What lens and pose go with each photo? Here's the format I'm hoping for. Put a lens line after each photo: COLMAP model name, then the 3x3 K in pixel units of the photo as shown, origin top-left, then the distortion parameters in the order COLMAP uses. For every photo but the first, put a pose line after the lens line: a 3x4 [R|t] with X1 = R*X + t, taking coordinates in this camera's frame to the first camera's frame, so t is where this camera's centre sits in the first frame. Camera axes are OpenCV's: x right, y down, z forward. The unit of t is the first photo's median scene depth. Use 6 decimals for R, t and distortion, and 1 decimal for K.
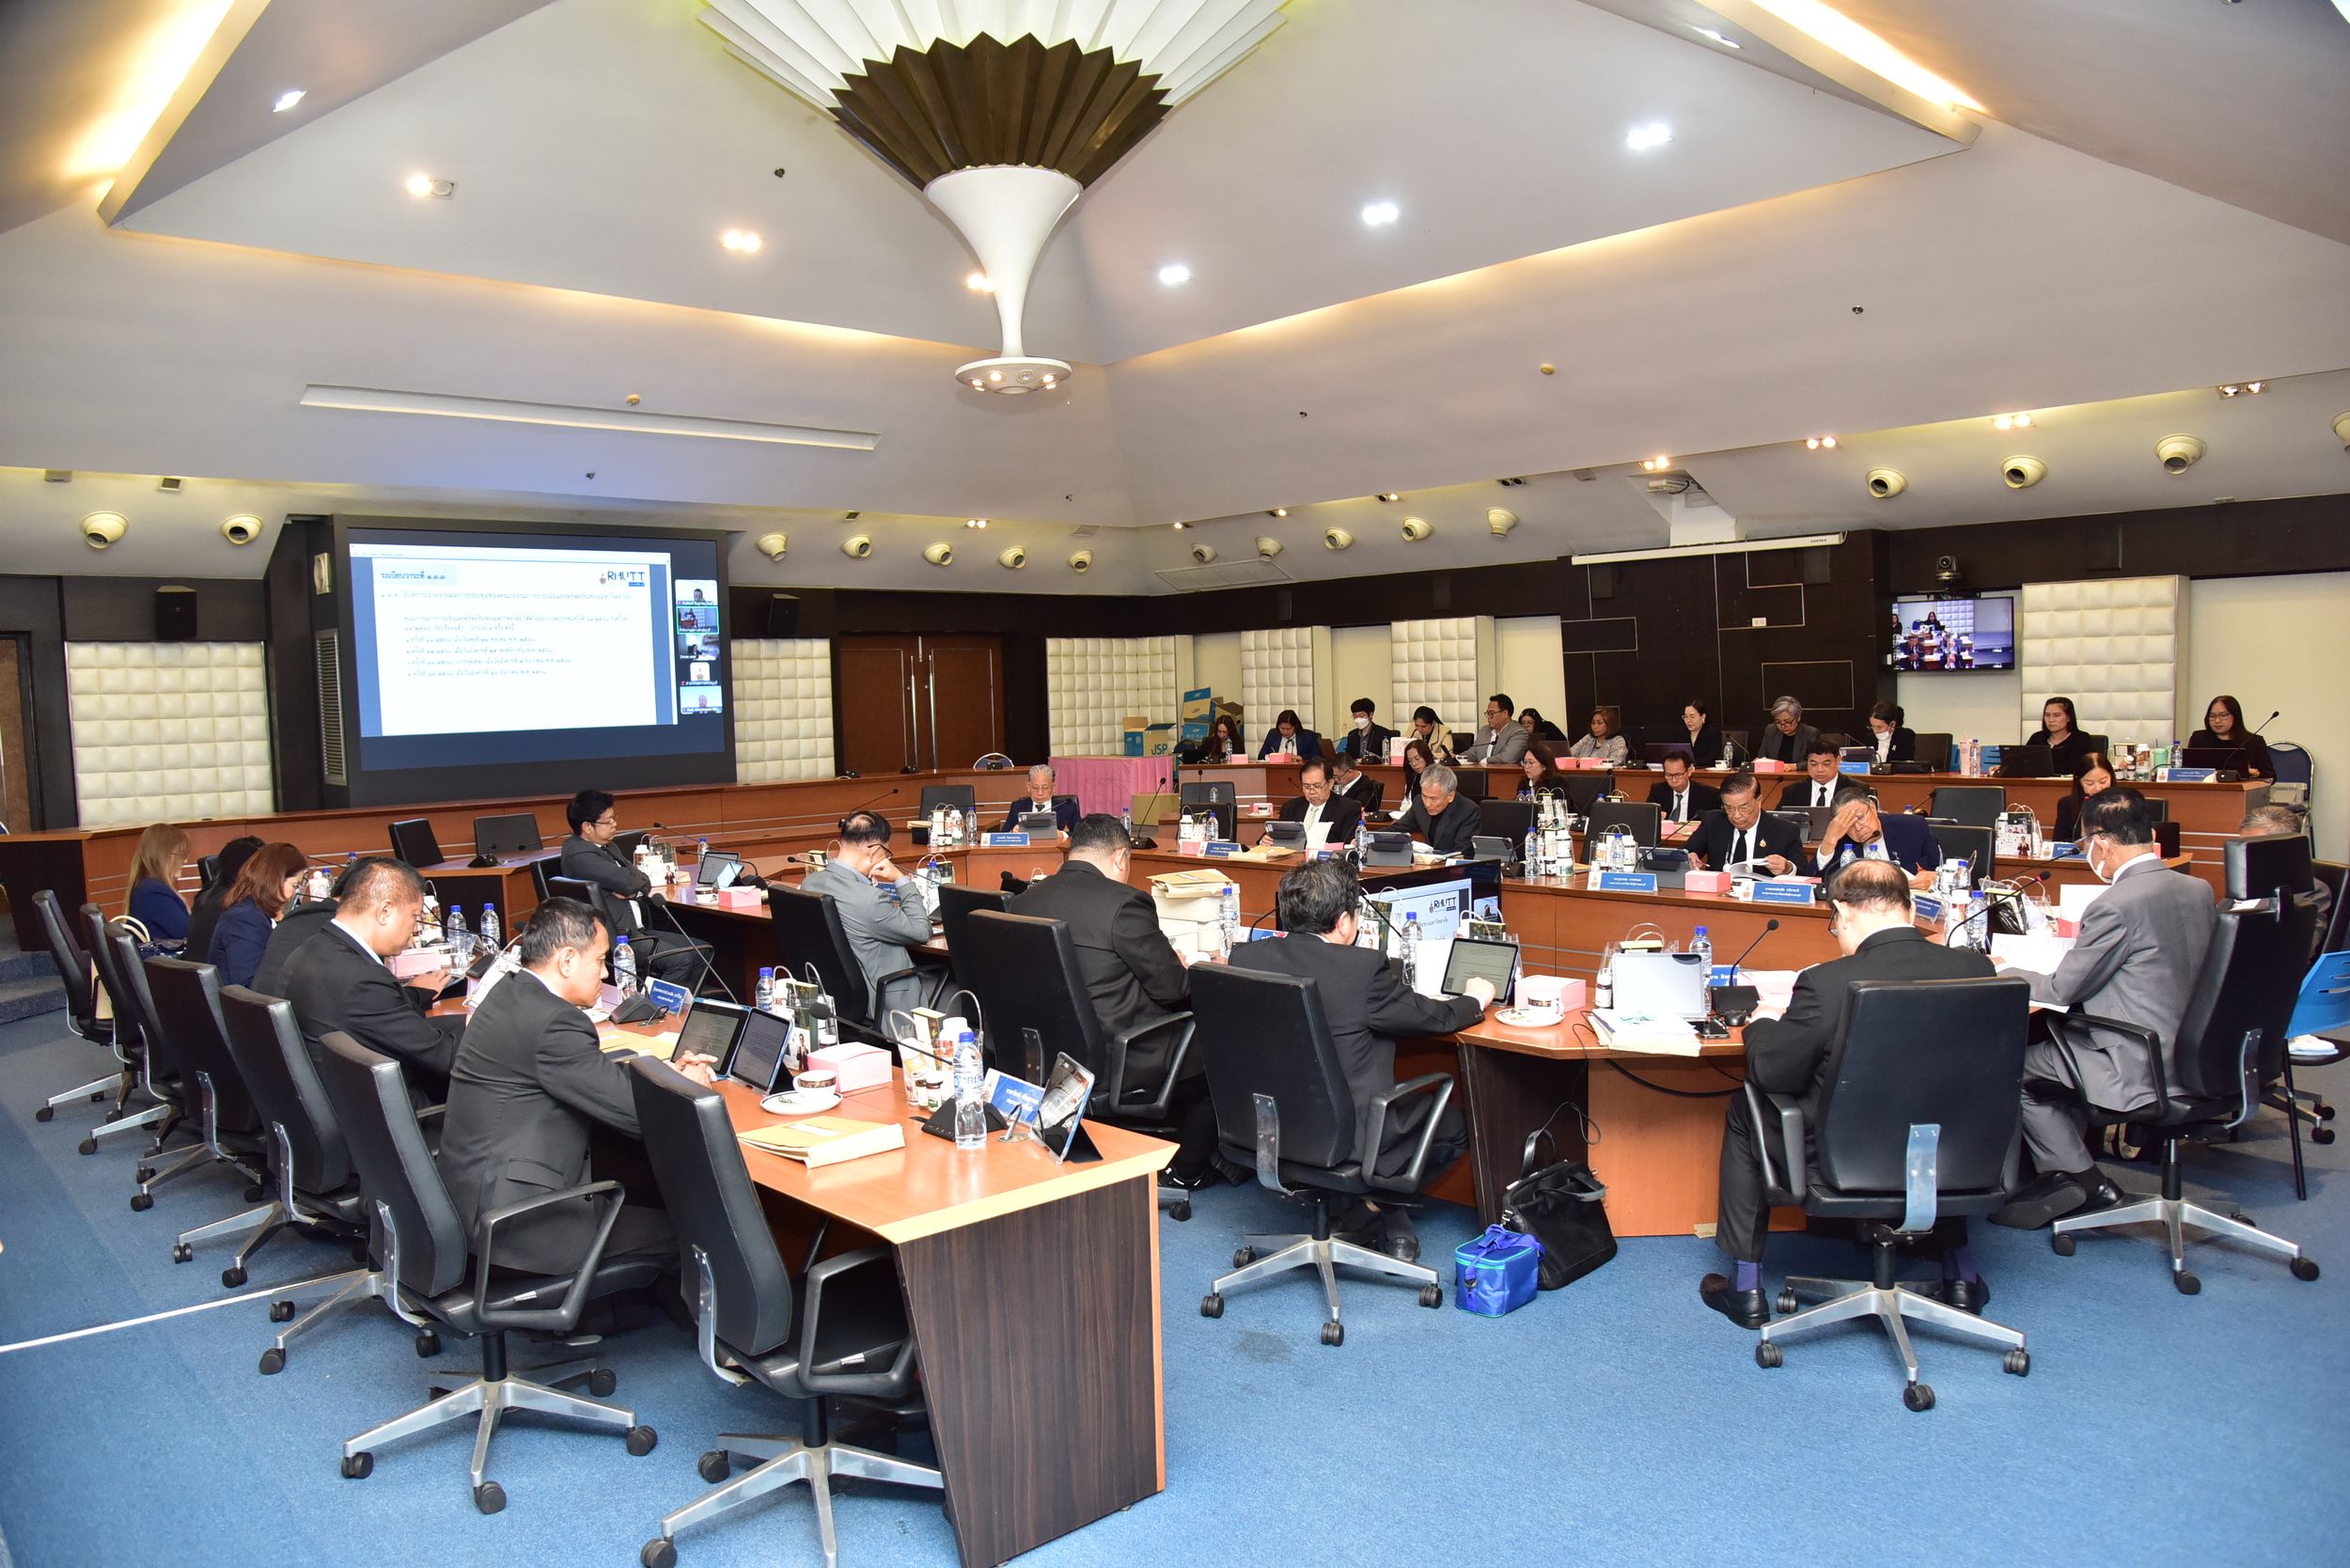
lens RADIAL K [[1658.1, 0, 1173.4], [0, 1658.1, 785.2], [0, 0, 1]] dist [0.004041, 0.002344]
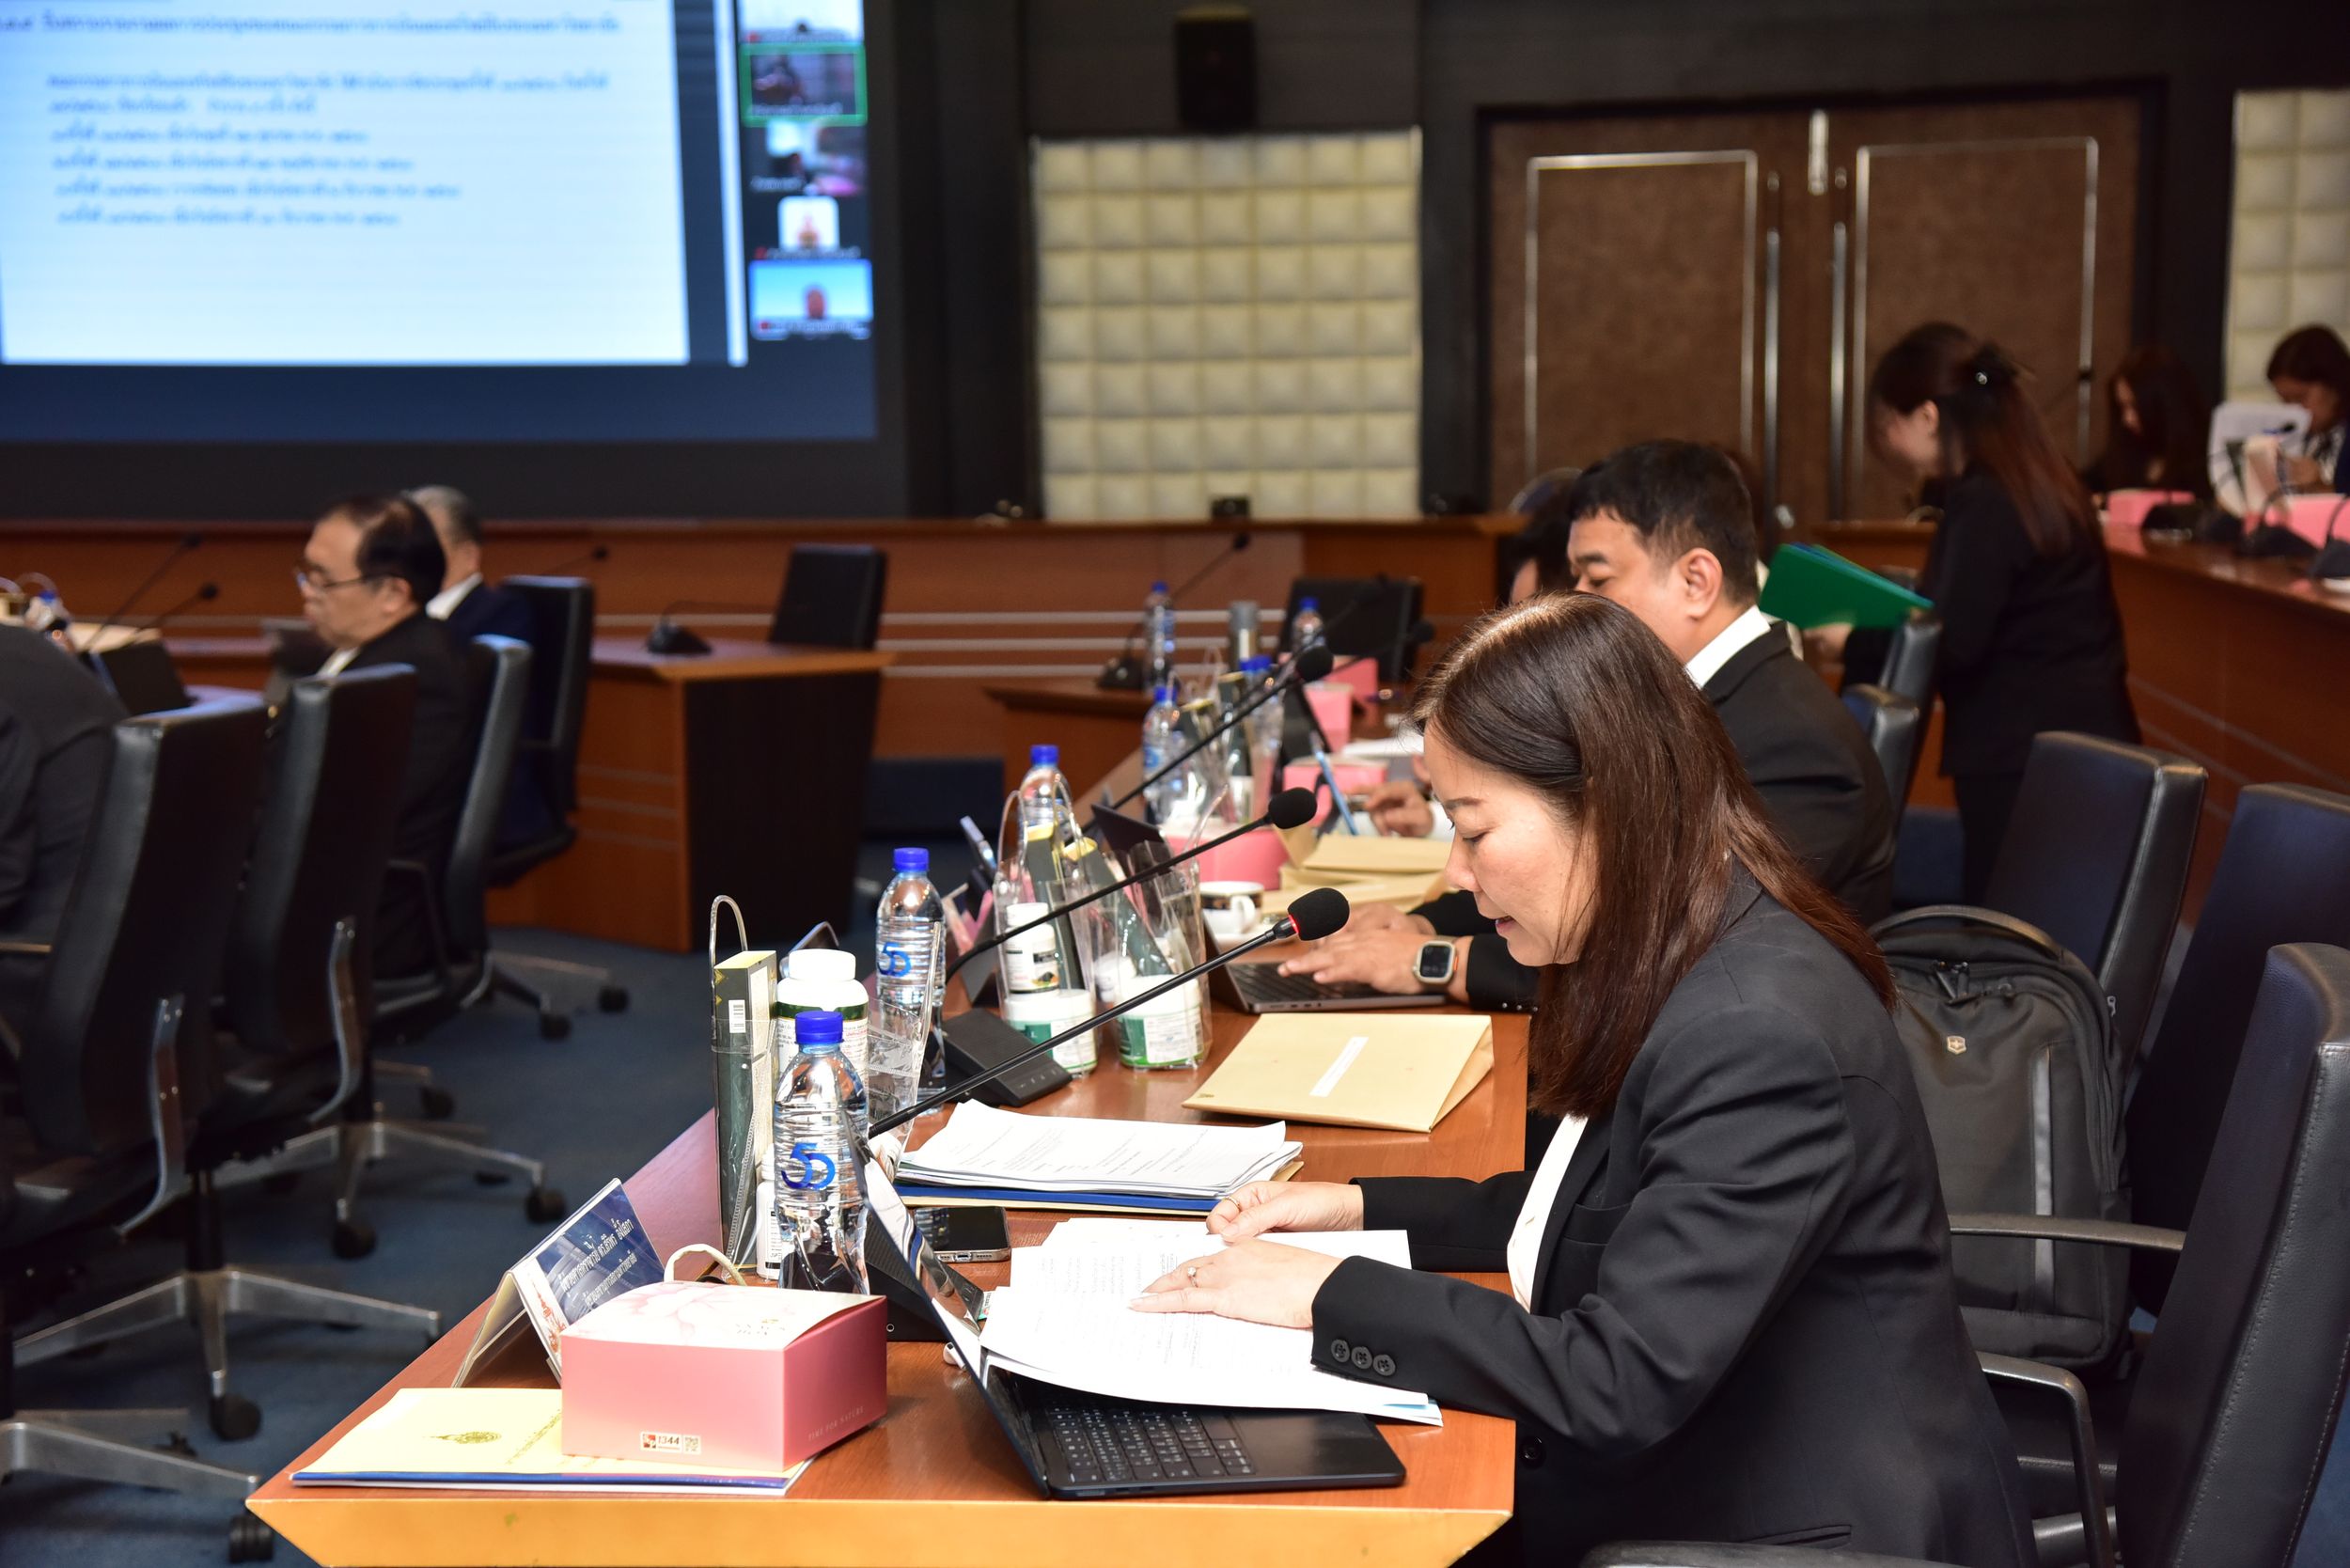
lens RADIAL K [[4229.5, 0, 1175.9], [0, 4229.5, 786.5], [0, 0, 1]] dist [0.387489, 0.000000]
pose [[0.676684, 0.103926, -0.728902, 0.495696], [-0.050710, 0.994216, 0.094677, -0.037530], [0.734525, -0.027103, 0.678040, 0.399765]]
